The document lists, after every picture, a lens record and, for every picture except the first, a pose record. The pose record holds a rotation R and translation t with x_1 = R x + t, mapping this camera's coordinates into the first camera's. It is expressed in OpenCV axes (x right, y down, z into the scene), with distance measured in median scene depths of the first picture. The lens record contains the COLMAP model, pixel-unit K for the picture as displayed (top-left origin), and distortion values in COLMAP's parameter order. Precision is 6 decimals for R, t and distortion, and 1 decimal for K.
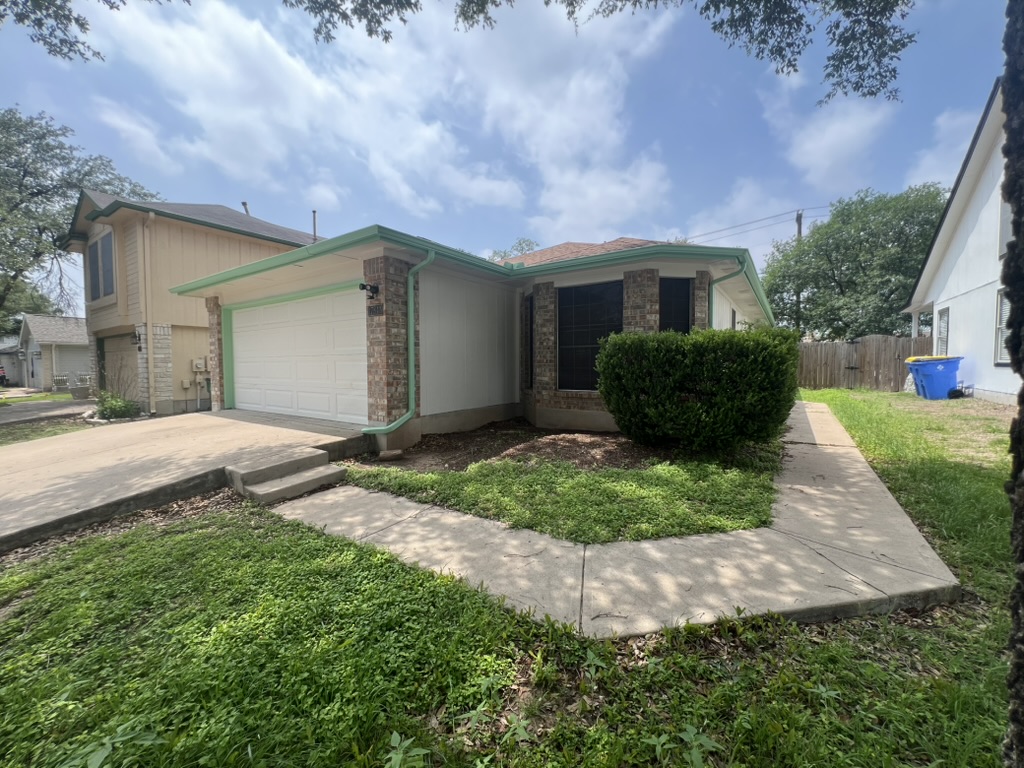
lens RADIAL K [[407.2, 0, 509.7], [0, 407.2, 380.5], [0, 0, 1]] dist [-0.014196, 0.000921]
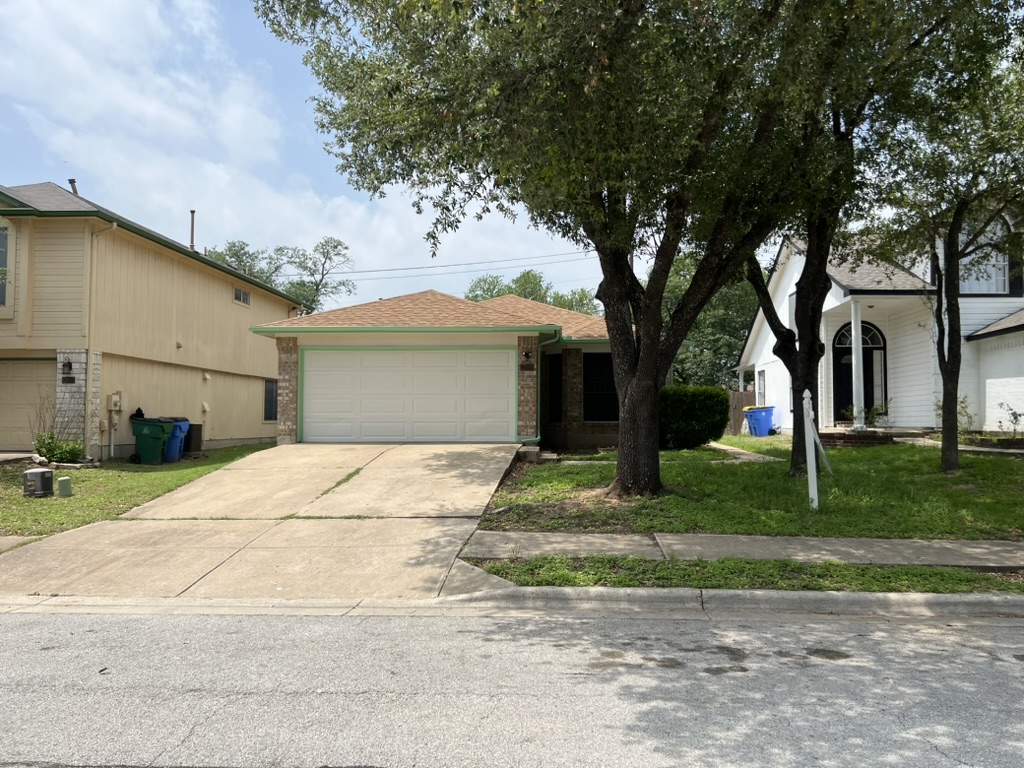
lens RADIAL K [[771.0, 0, 513.3], [0, 771.0, 383.8], [0, 0, 1]] dist [0.015511, 0.003079]
pose [[0.859769, 0.031862, 0.509688, -1.085154], [0.016767, 0.995753, -0.090530, 0.095894], [-0.510408, 0.086381, 0.855583, -0.896084]]
